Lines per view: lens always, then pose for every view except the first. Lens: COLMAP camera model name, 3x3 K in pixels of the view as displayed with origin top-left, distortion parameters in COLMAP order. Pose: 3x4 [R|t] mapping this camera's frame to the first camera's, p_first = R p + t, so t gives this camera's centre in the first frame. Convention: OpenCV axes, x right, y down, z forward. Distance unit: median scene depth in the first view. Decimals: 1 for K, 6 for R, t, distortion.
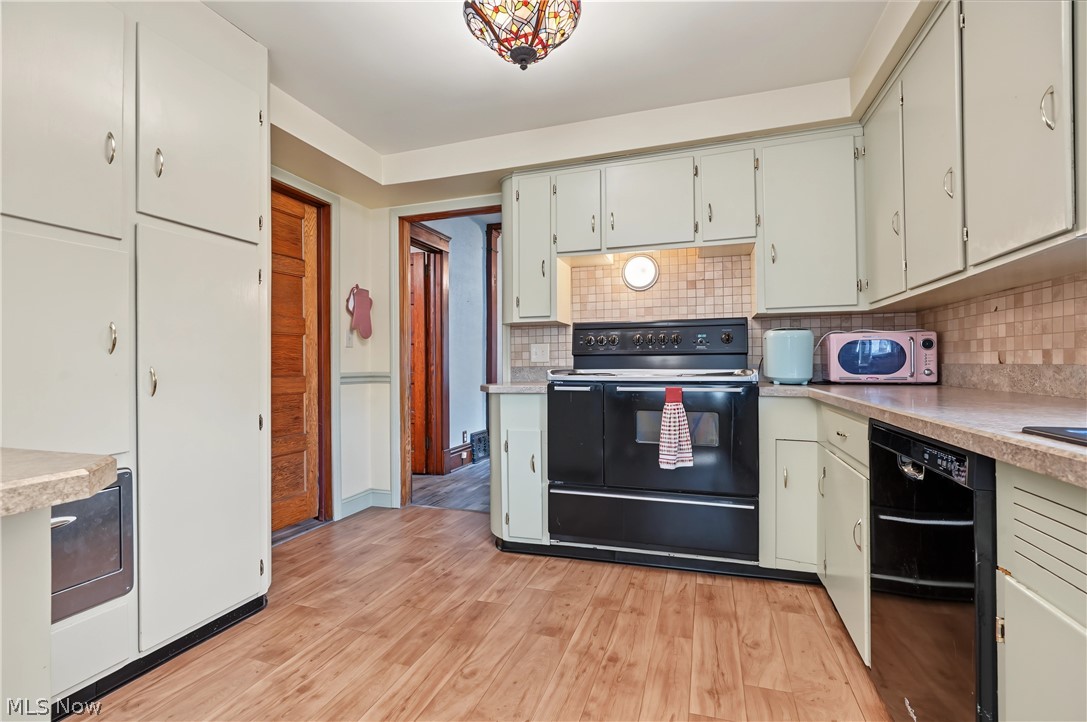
lens RADIAL K [[496.1, 0, 540.2], [0, 496.1, 360.3], [0, 0, 1]] dist [-0.005885, 0.000254]
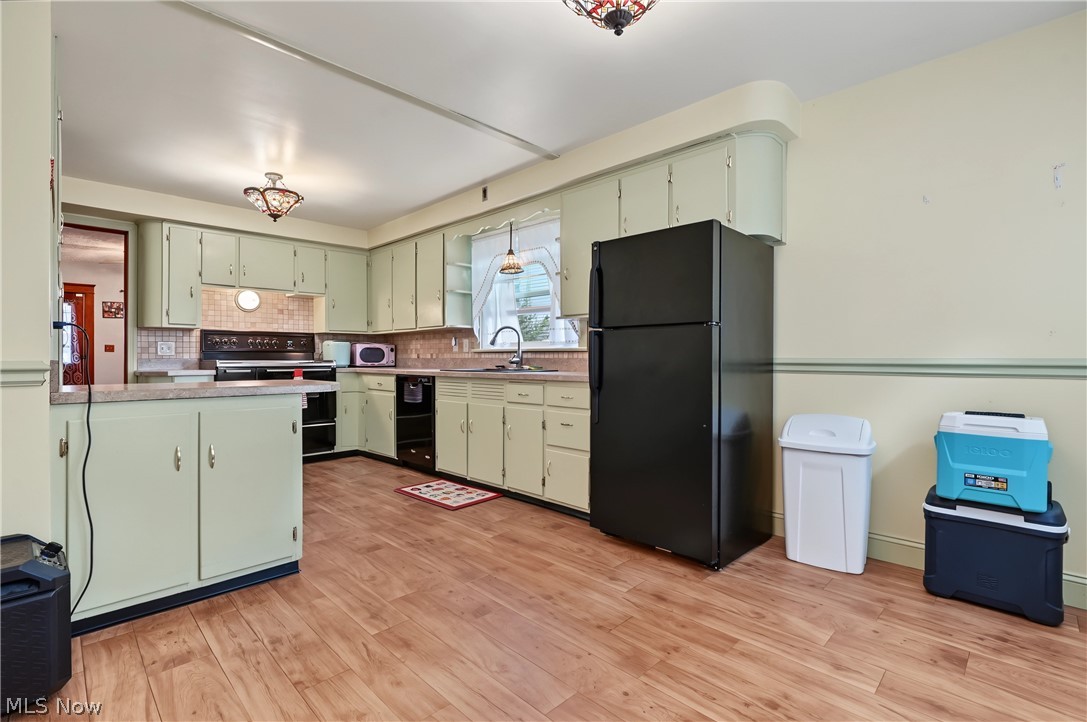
lens RADIAL K [[496.1, 0, 540.2], [0, 496.1, 357.3], [0, 0, 1]] dist [-0.005885, 0.000254]
pose [[0.461193, 0.009141, 0.887253, -0.918881], [-0.009518, 0.999940, -0.005355, 0.008182], [-0.887249, -0.005975, 0.461253, -0.680801]]
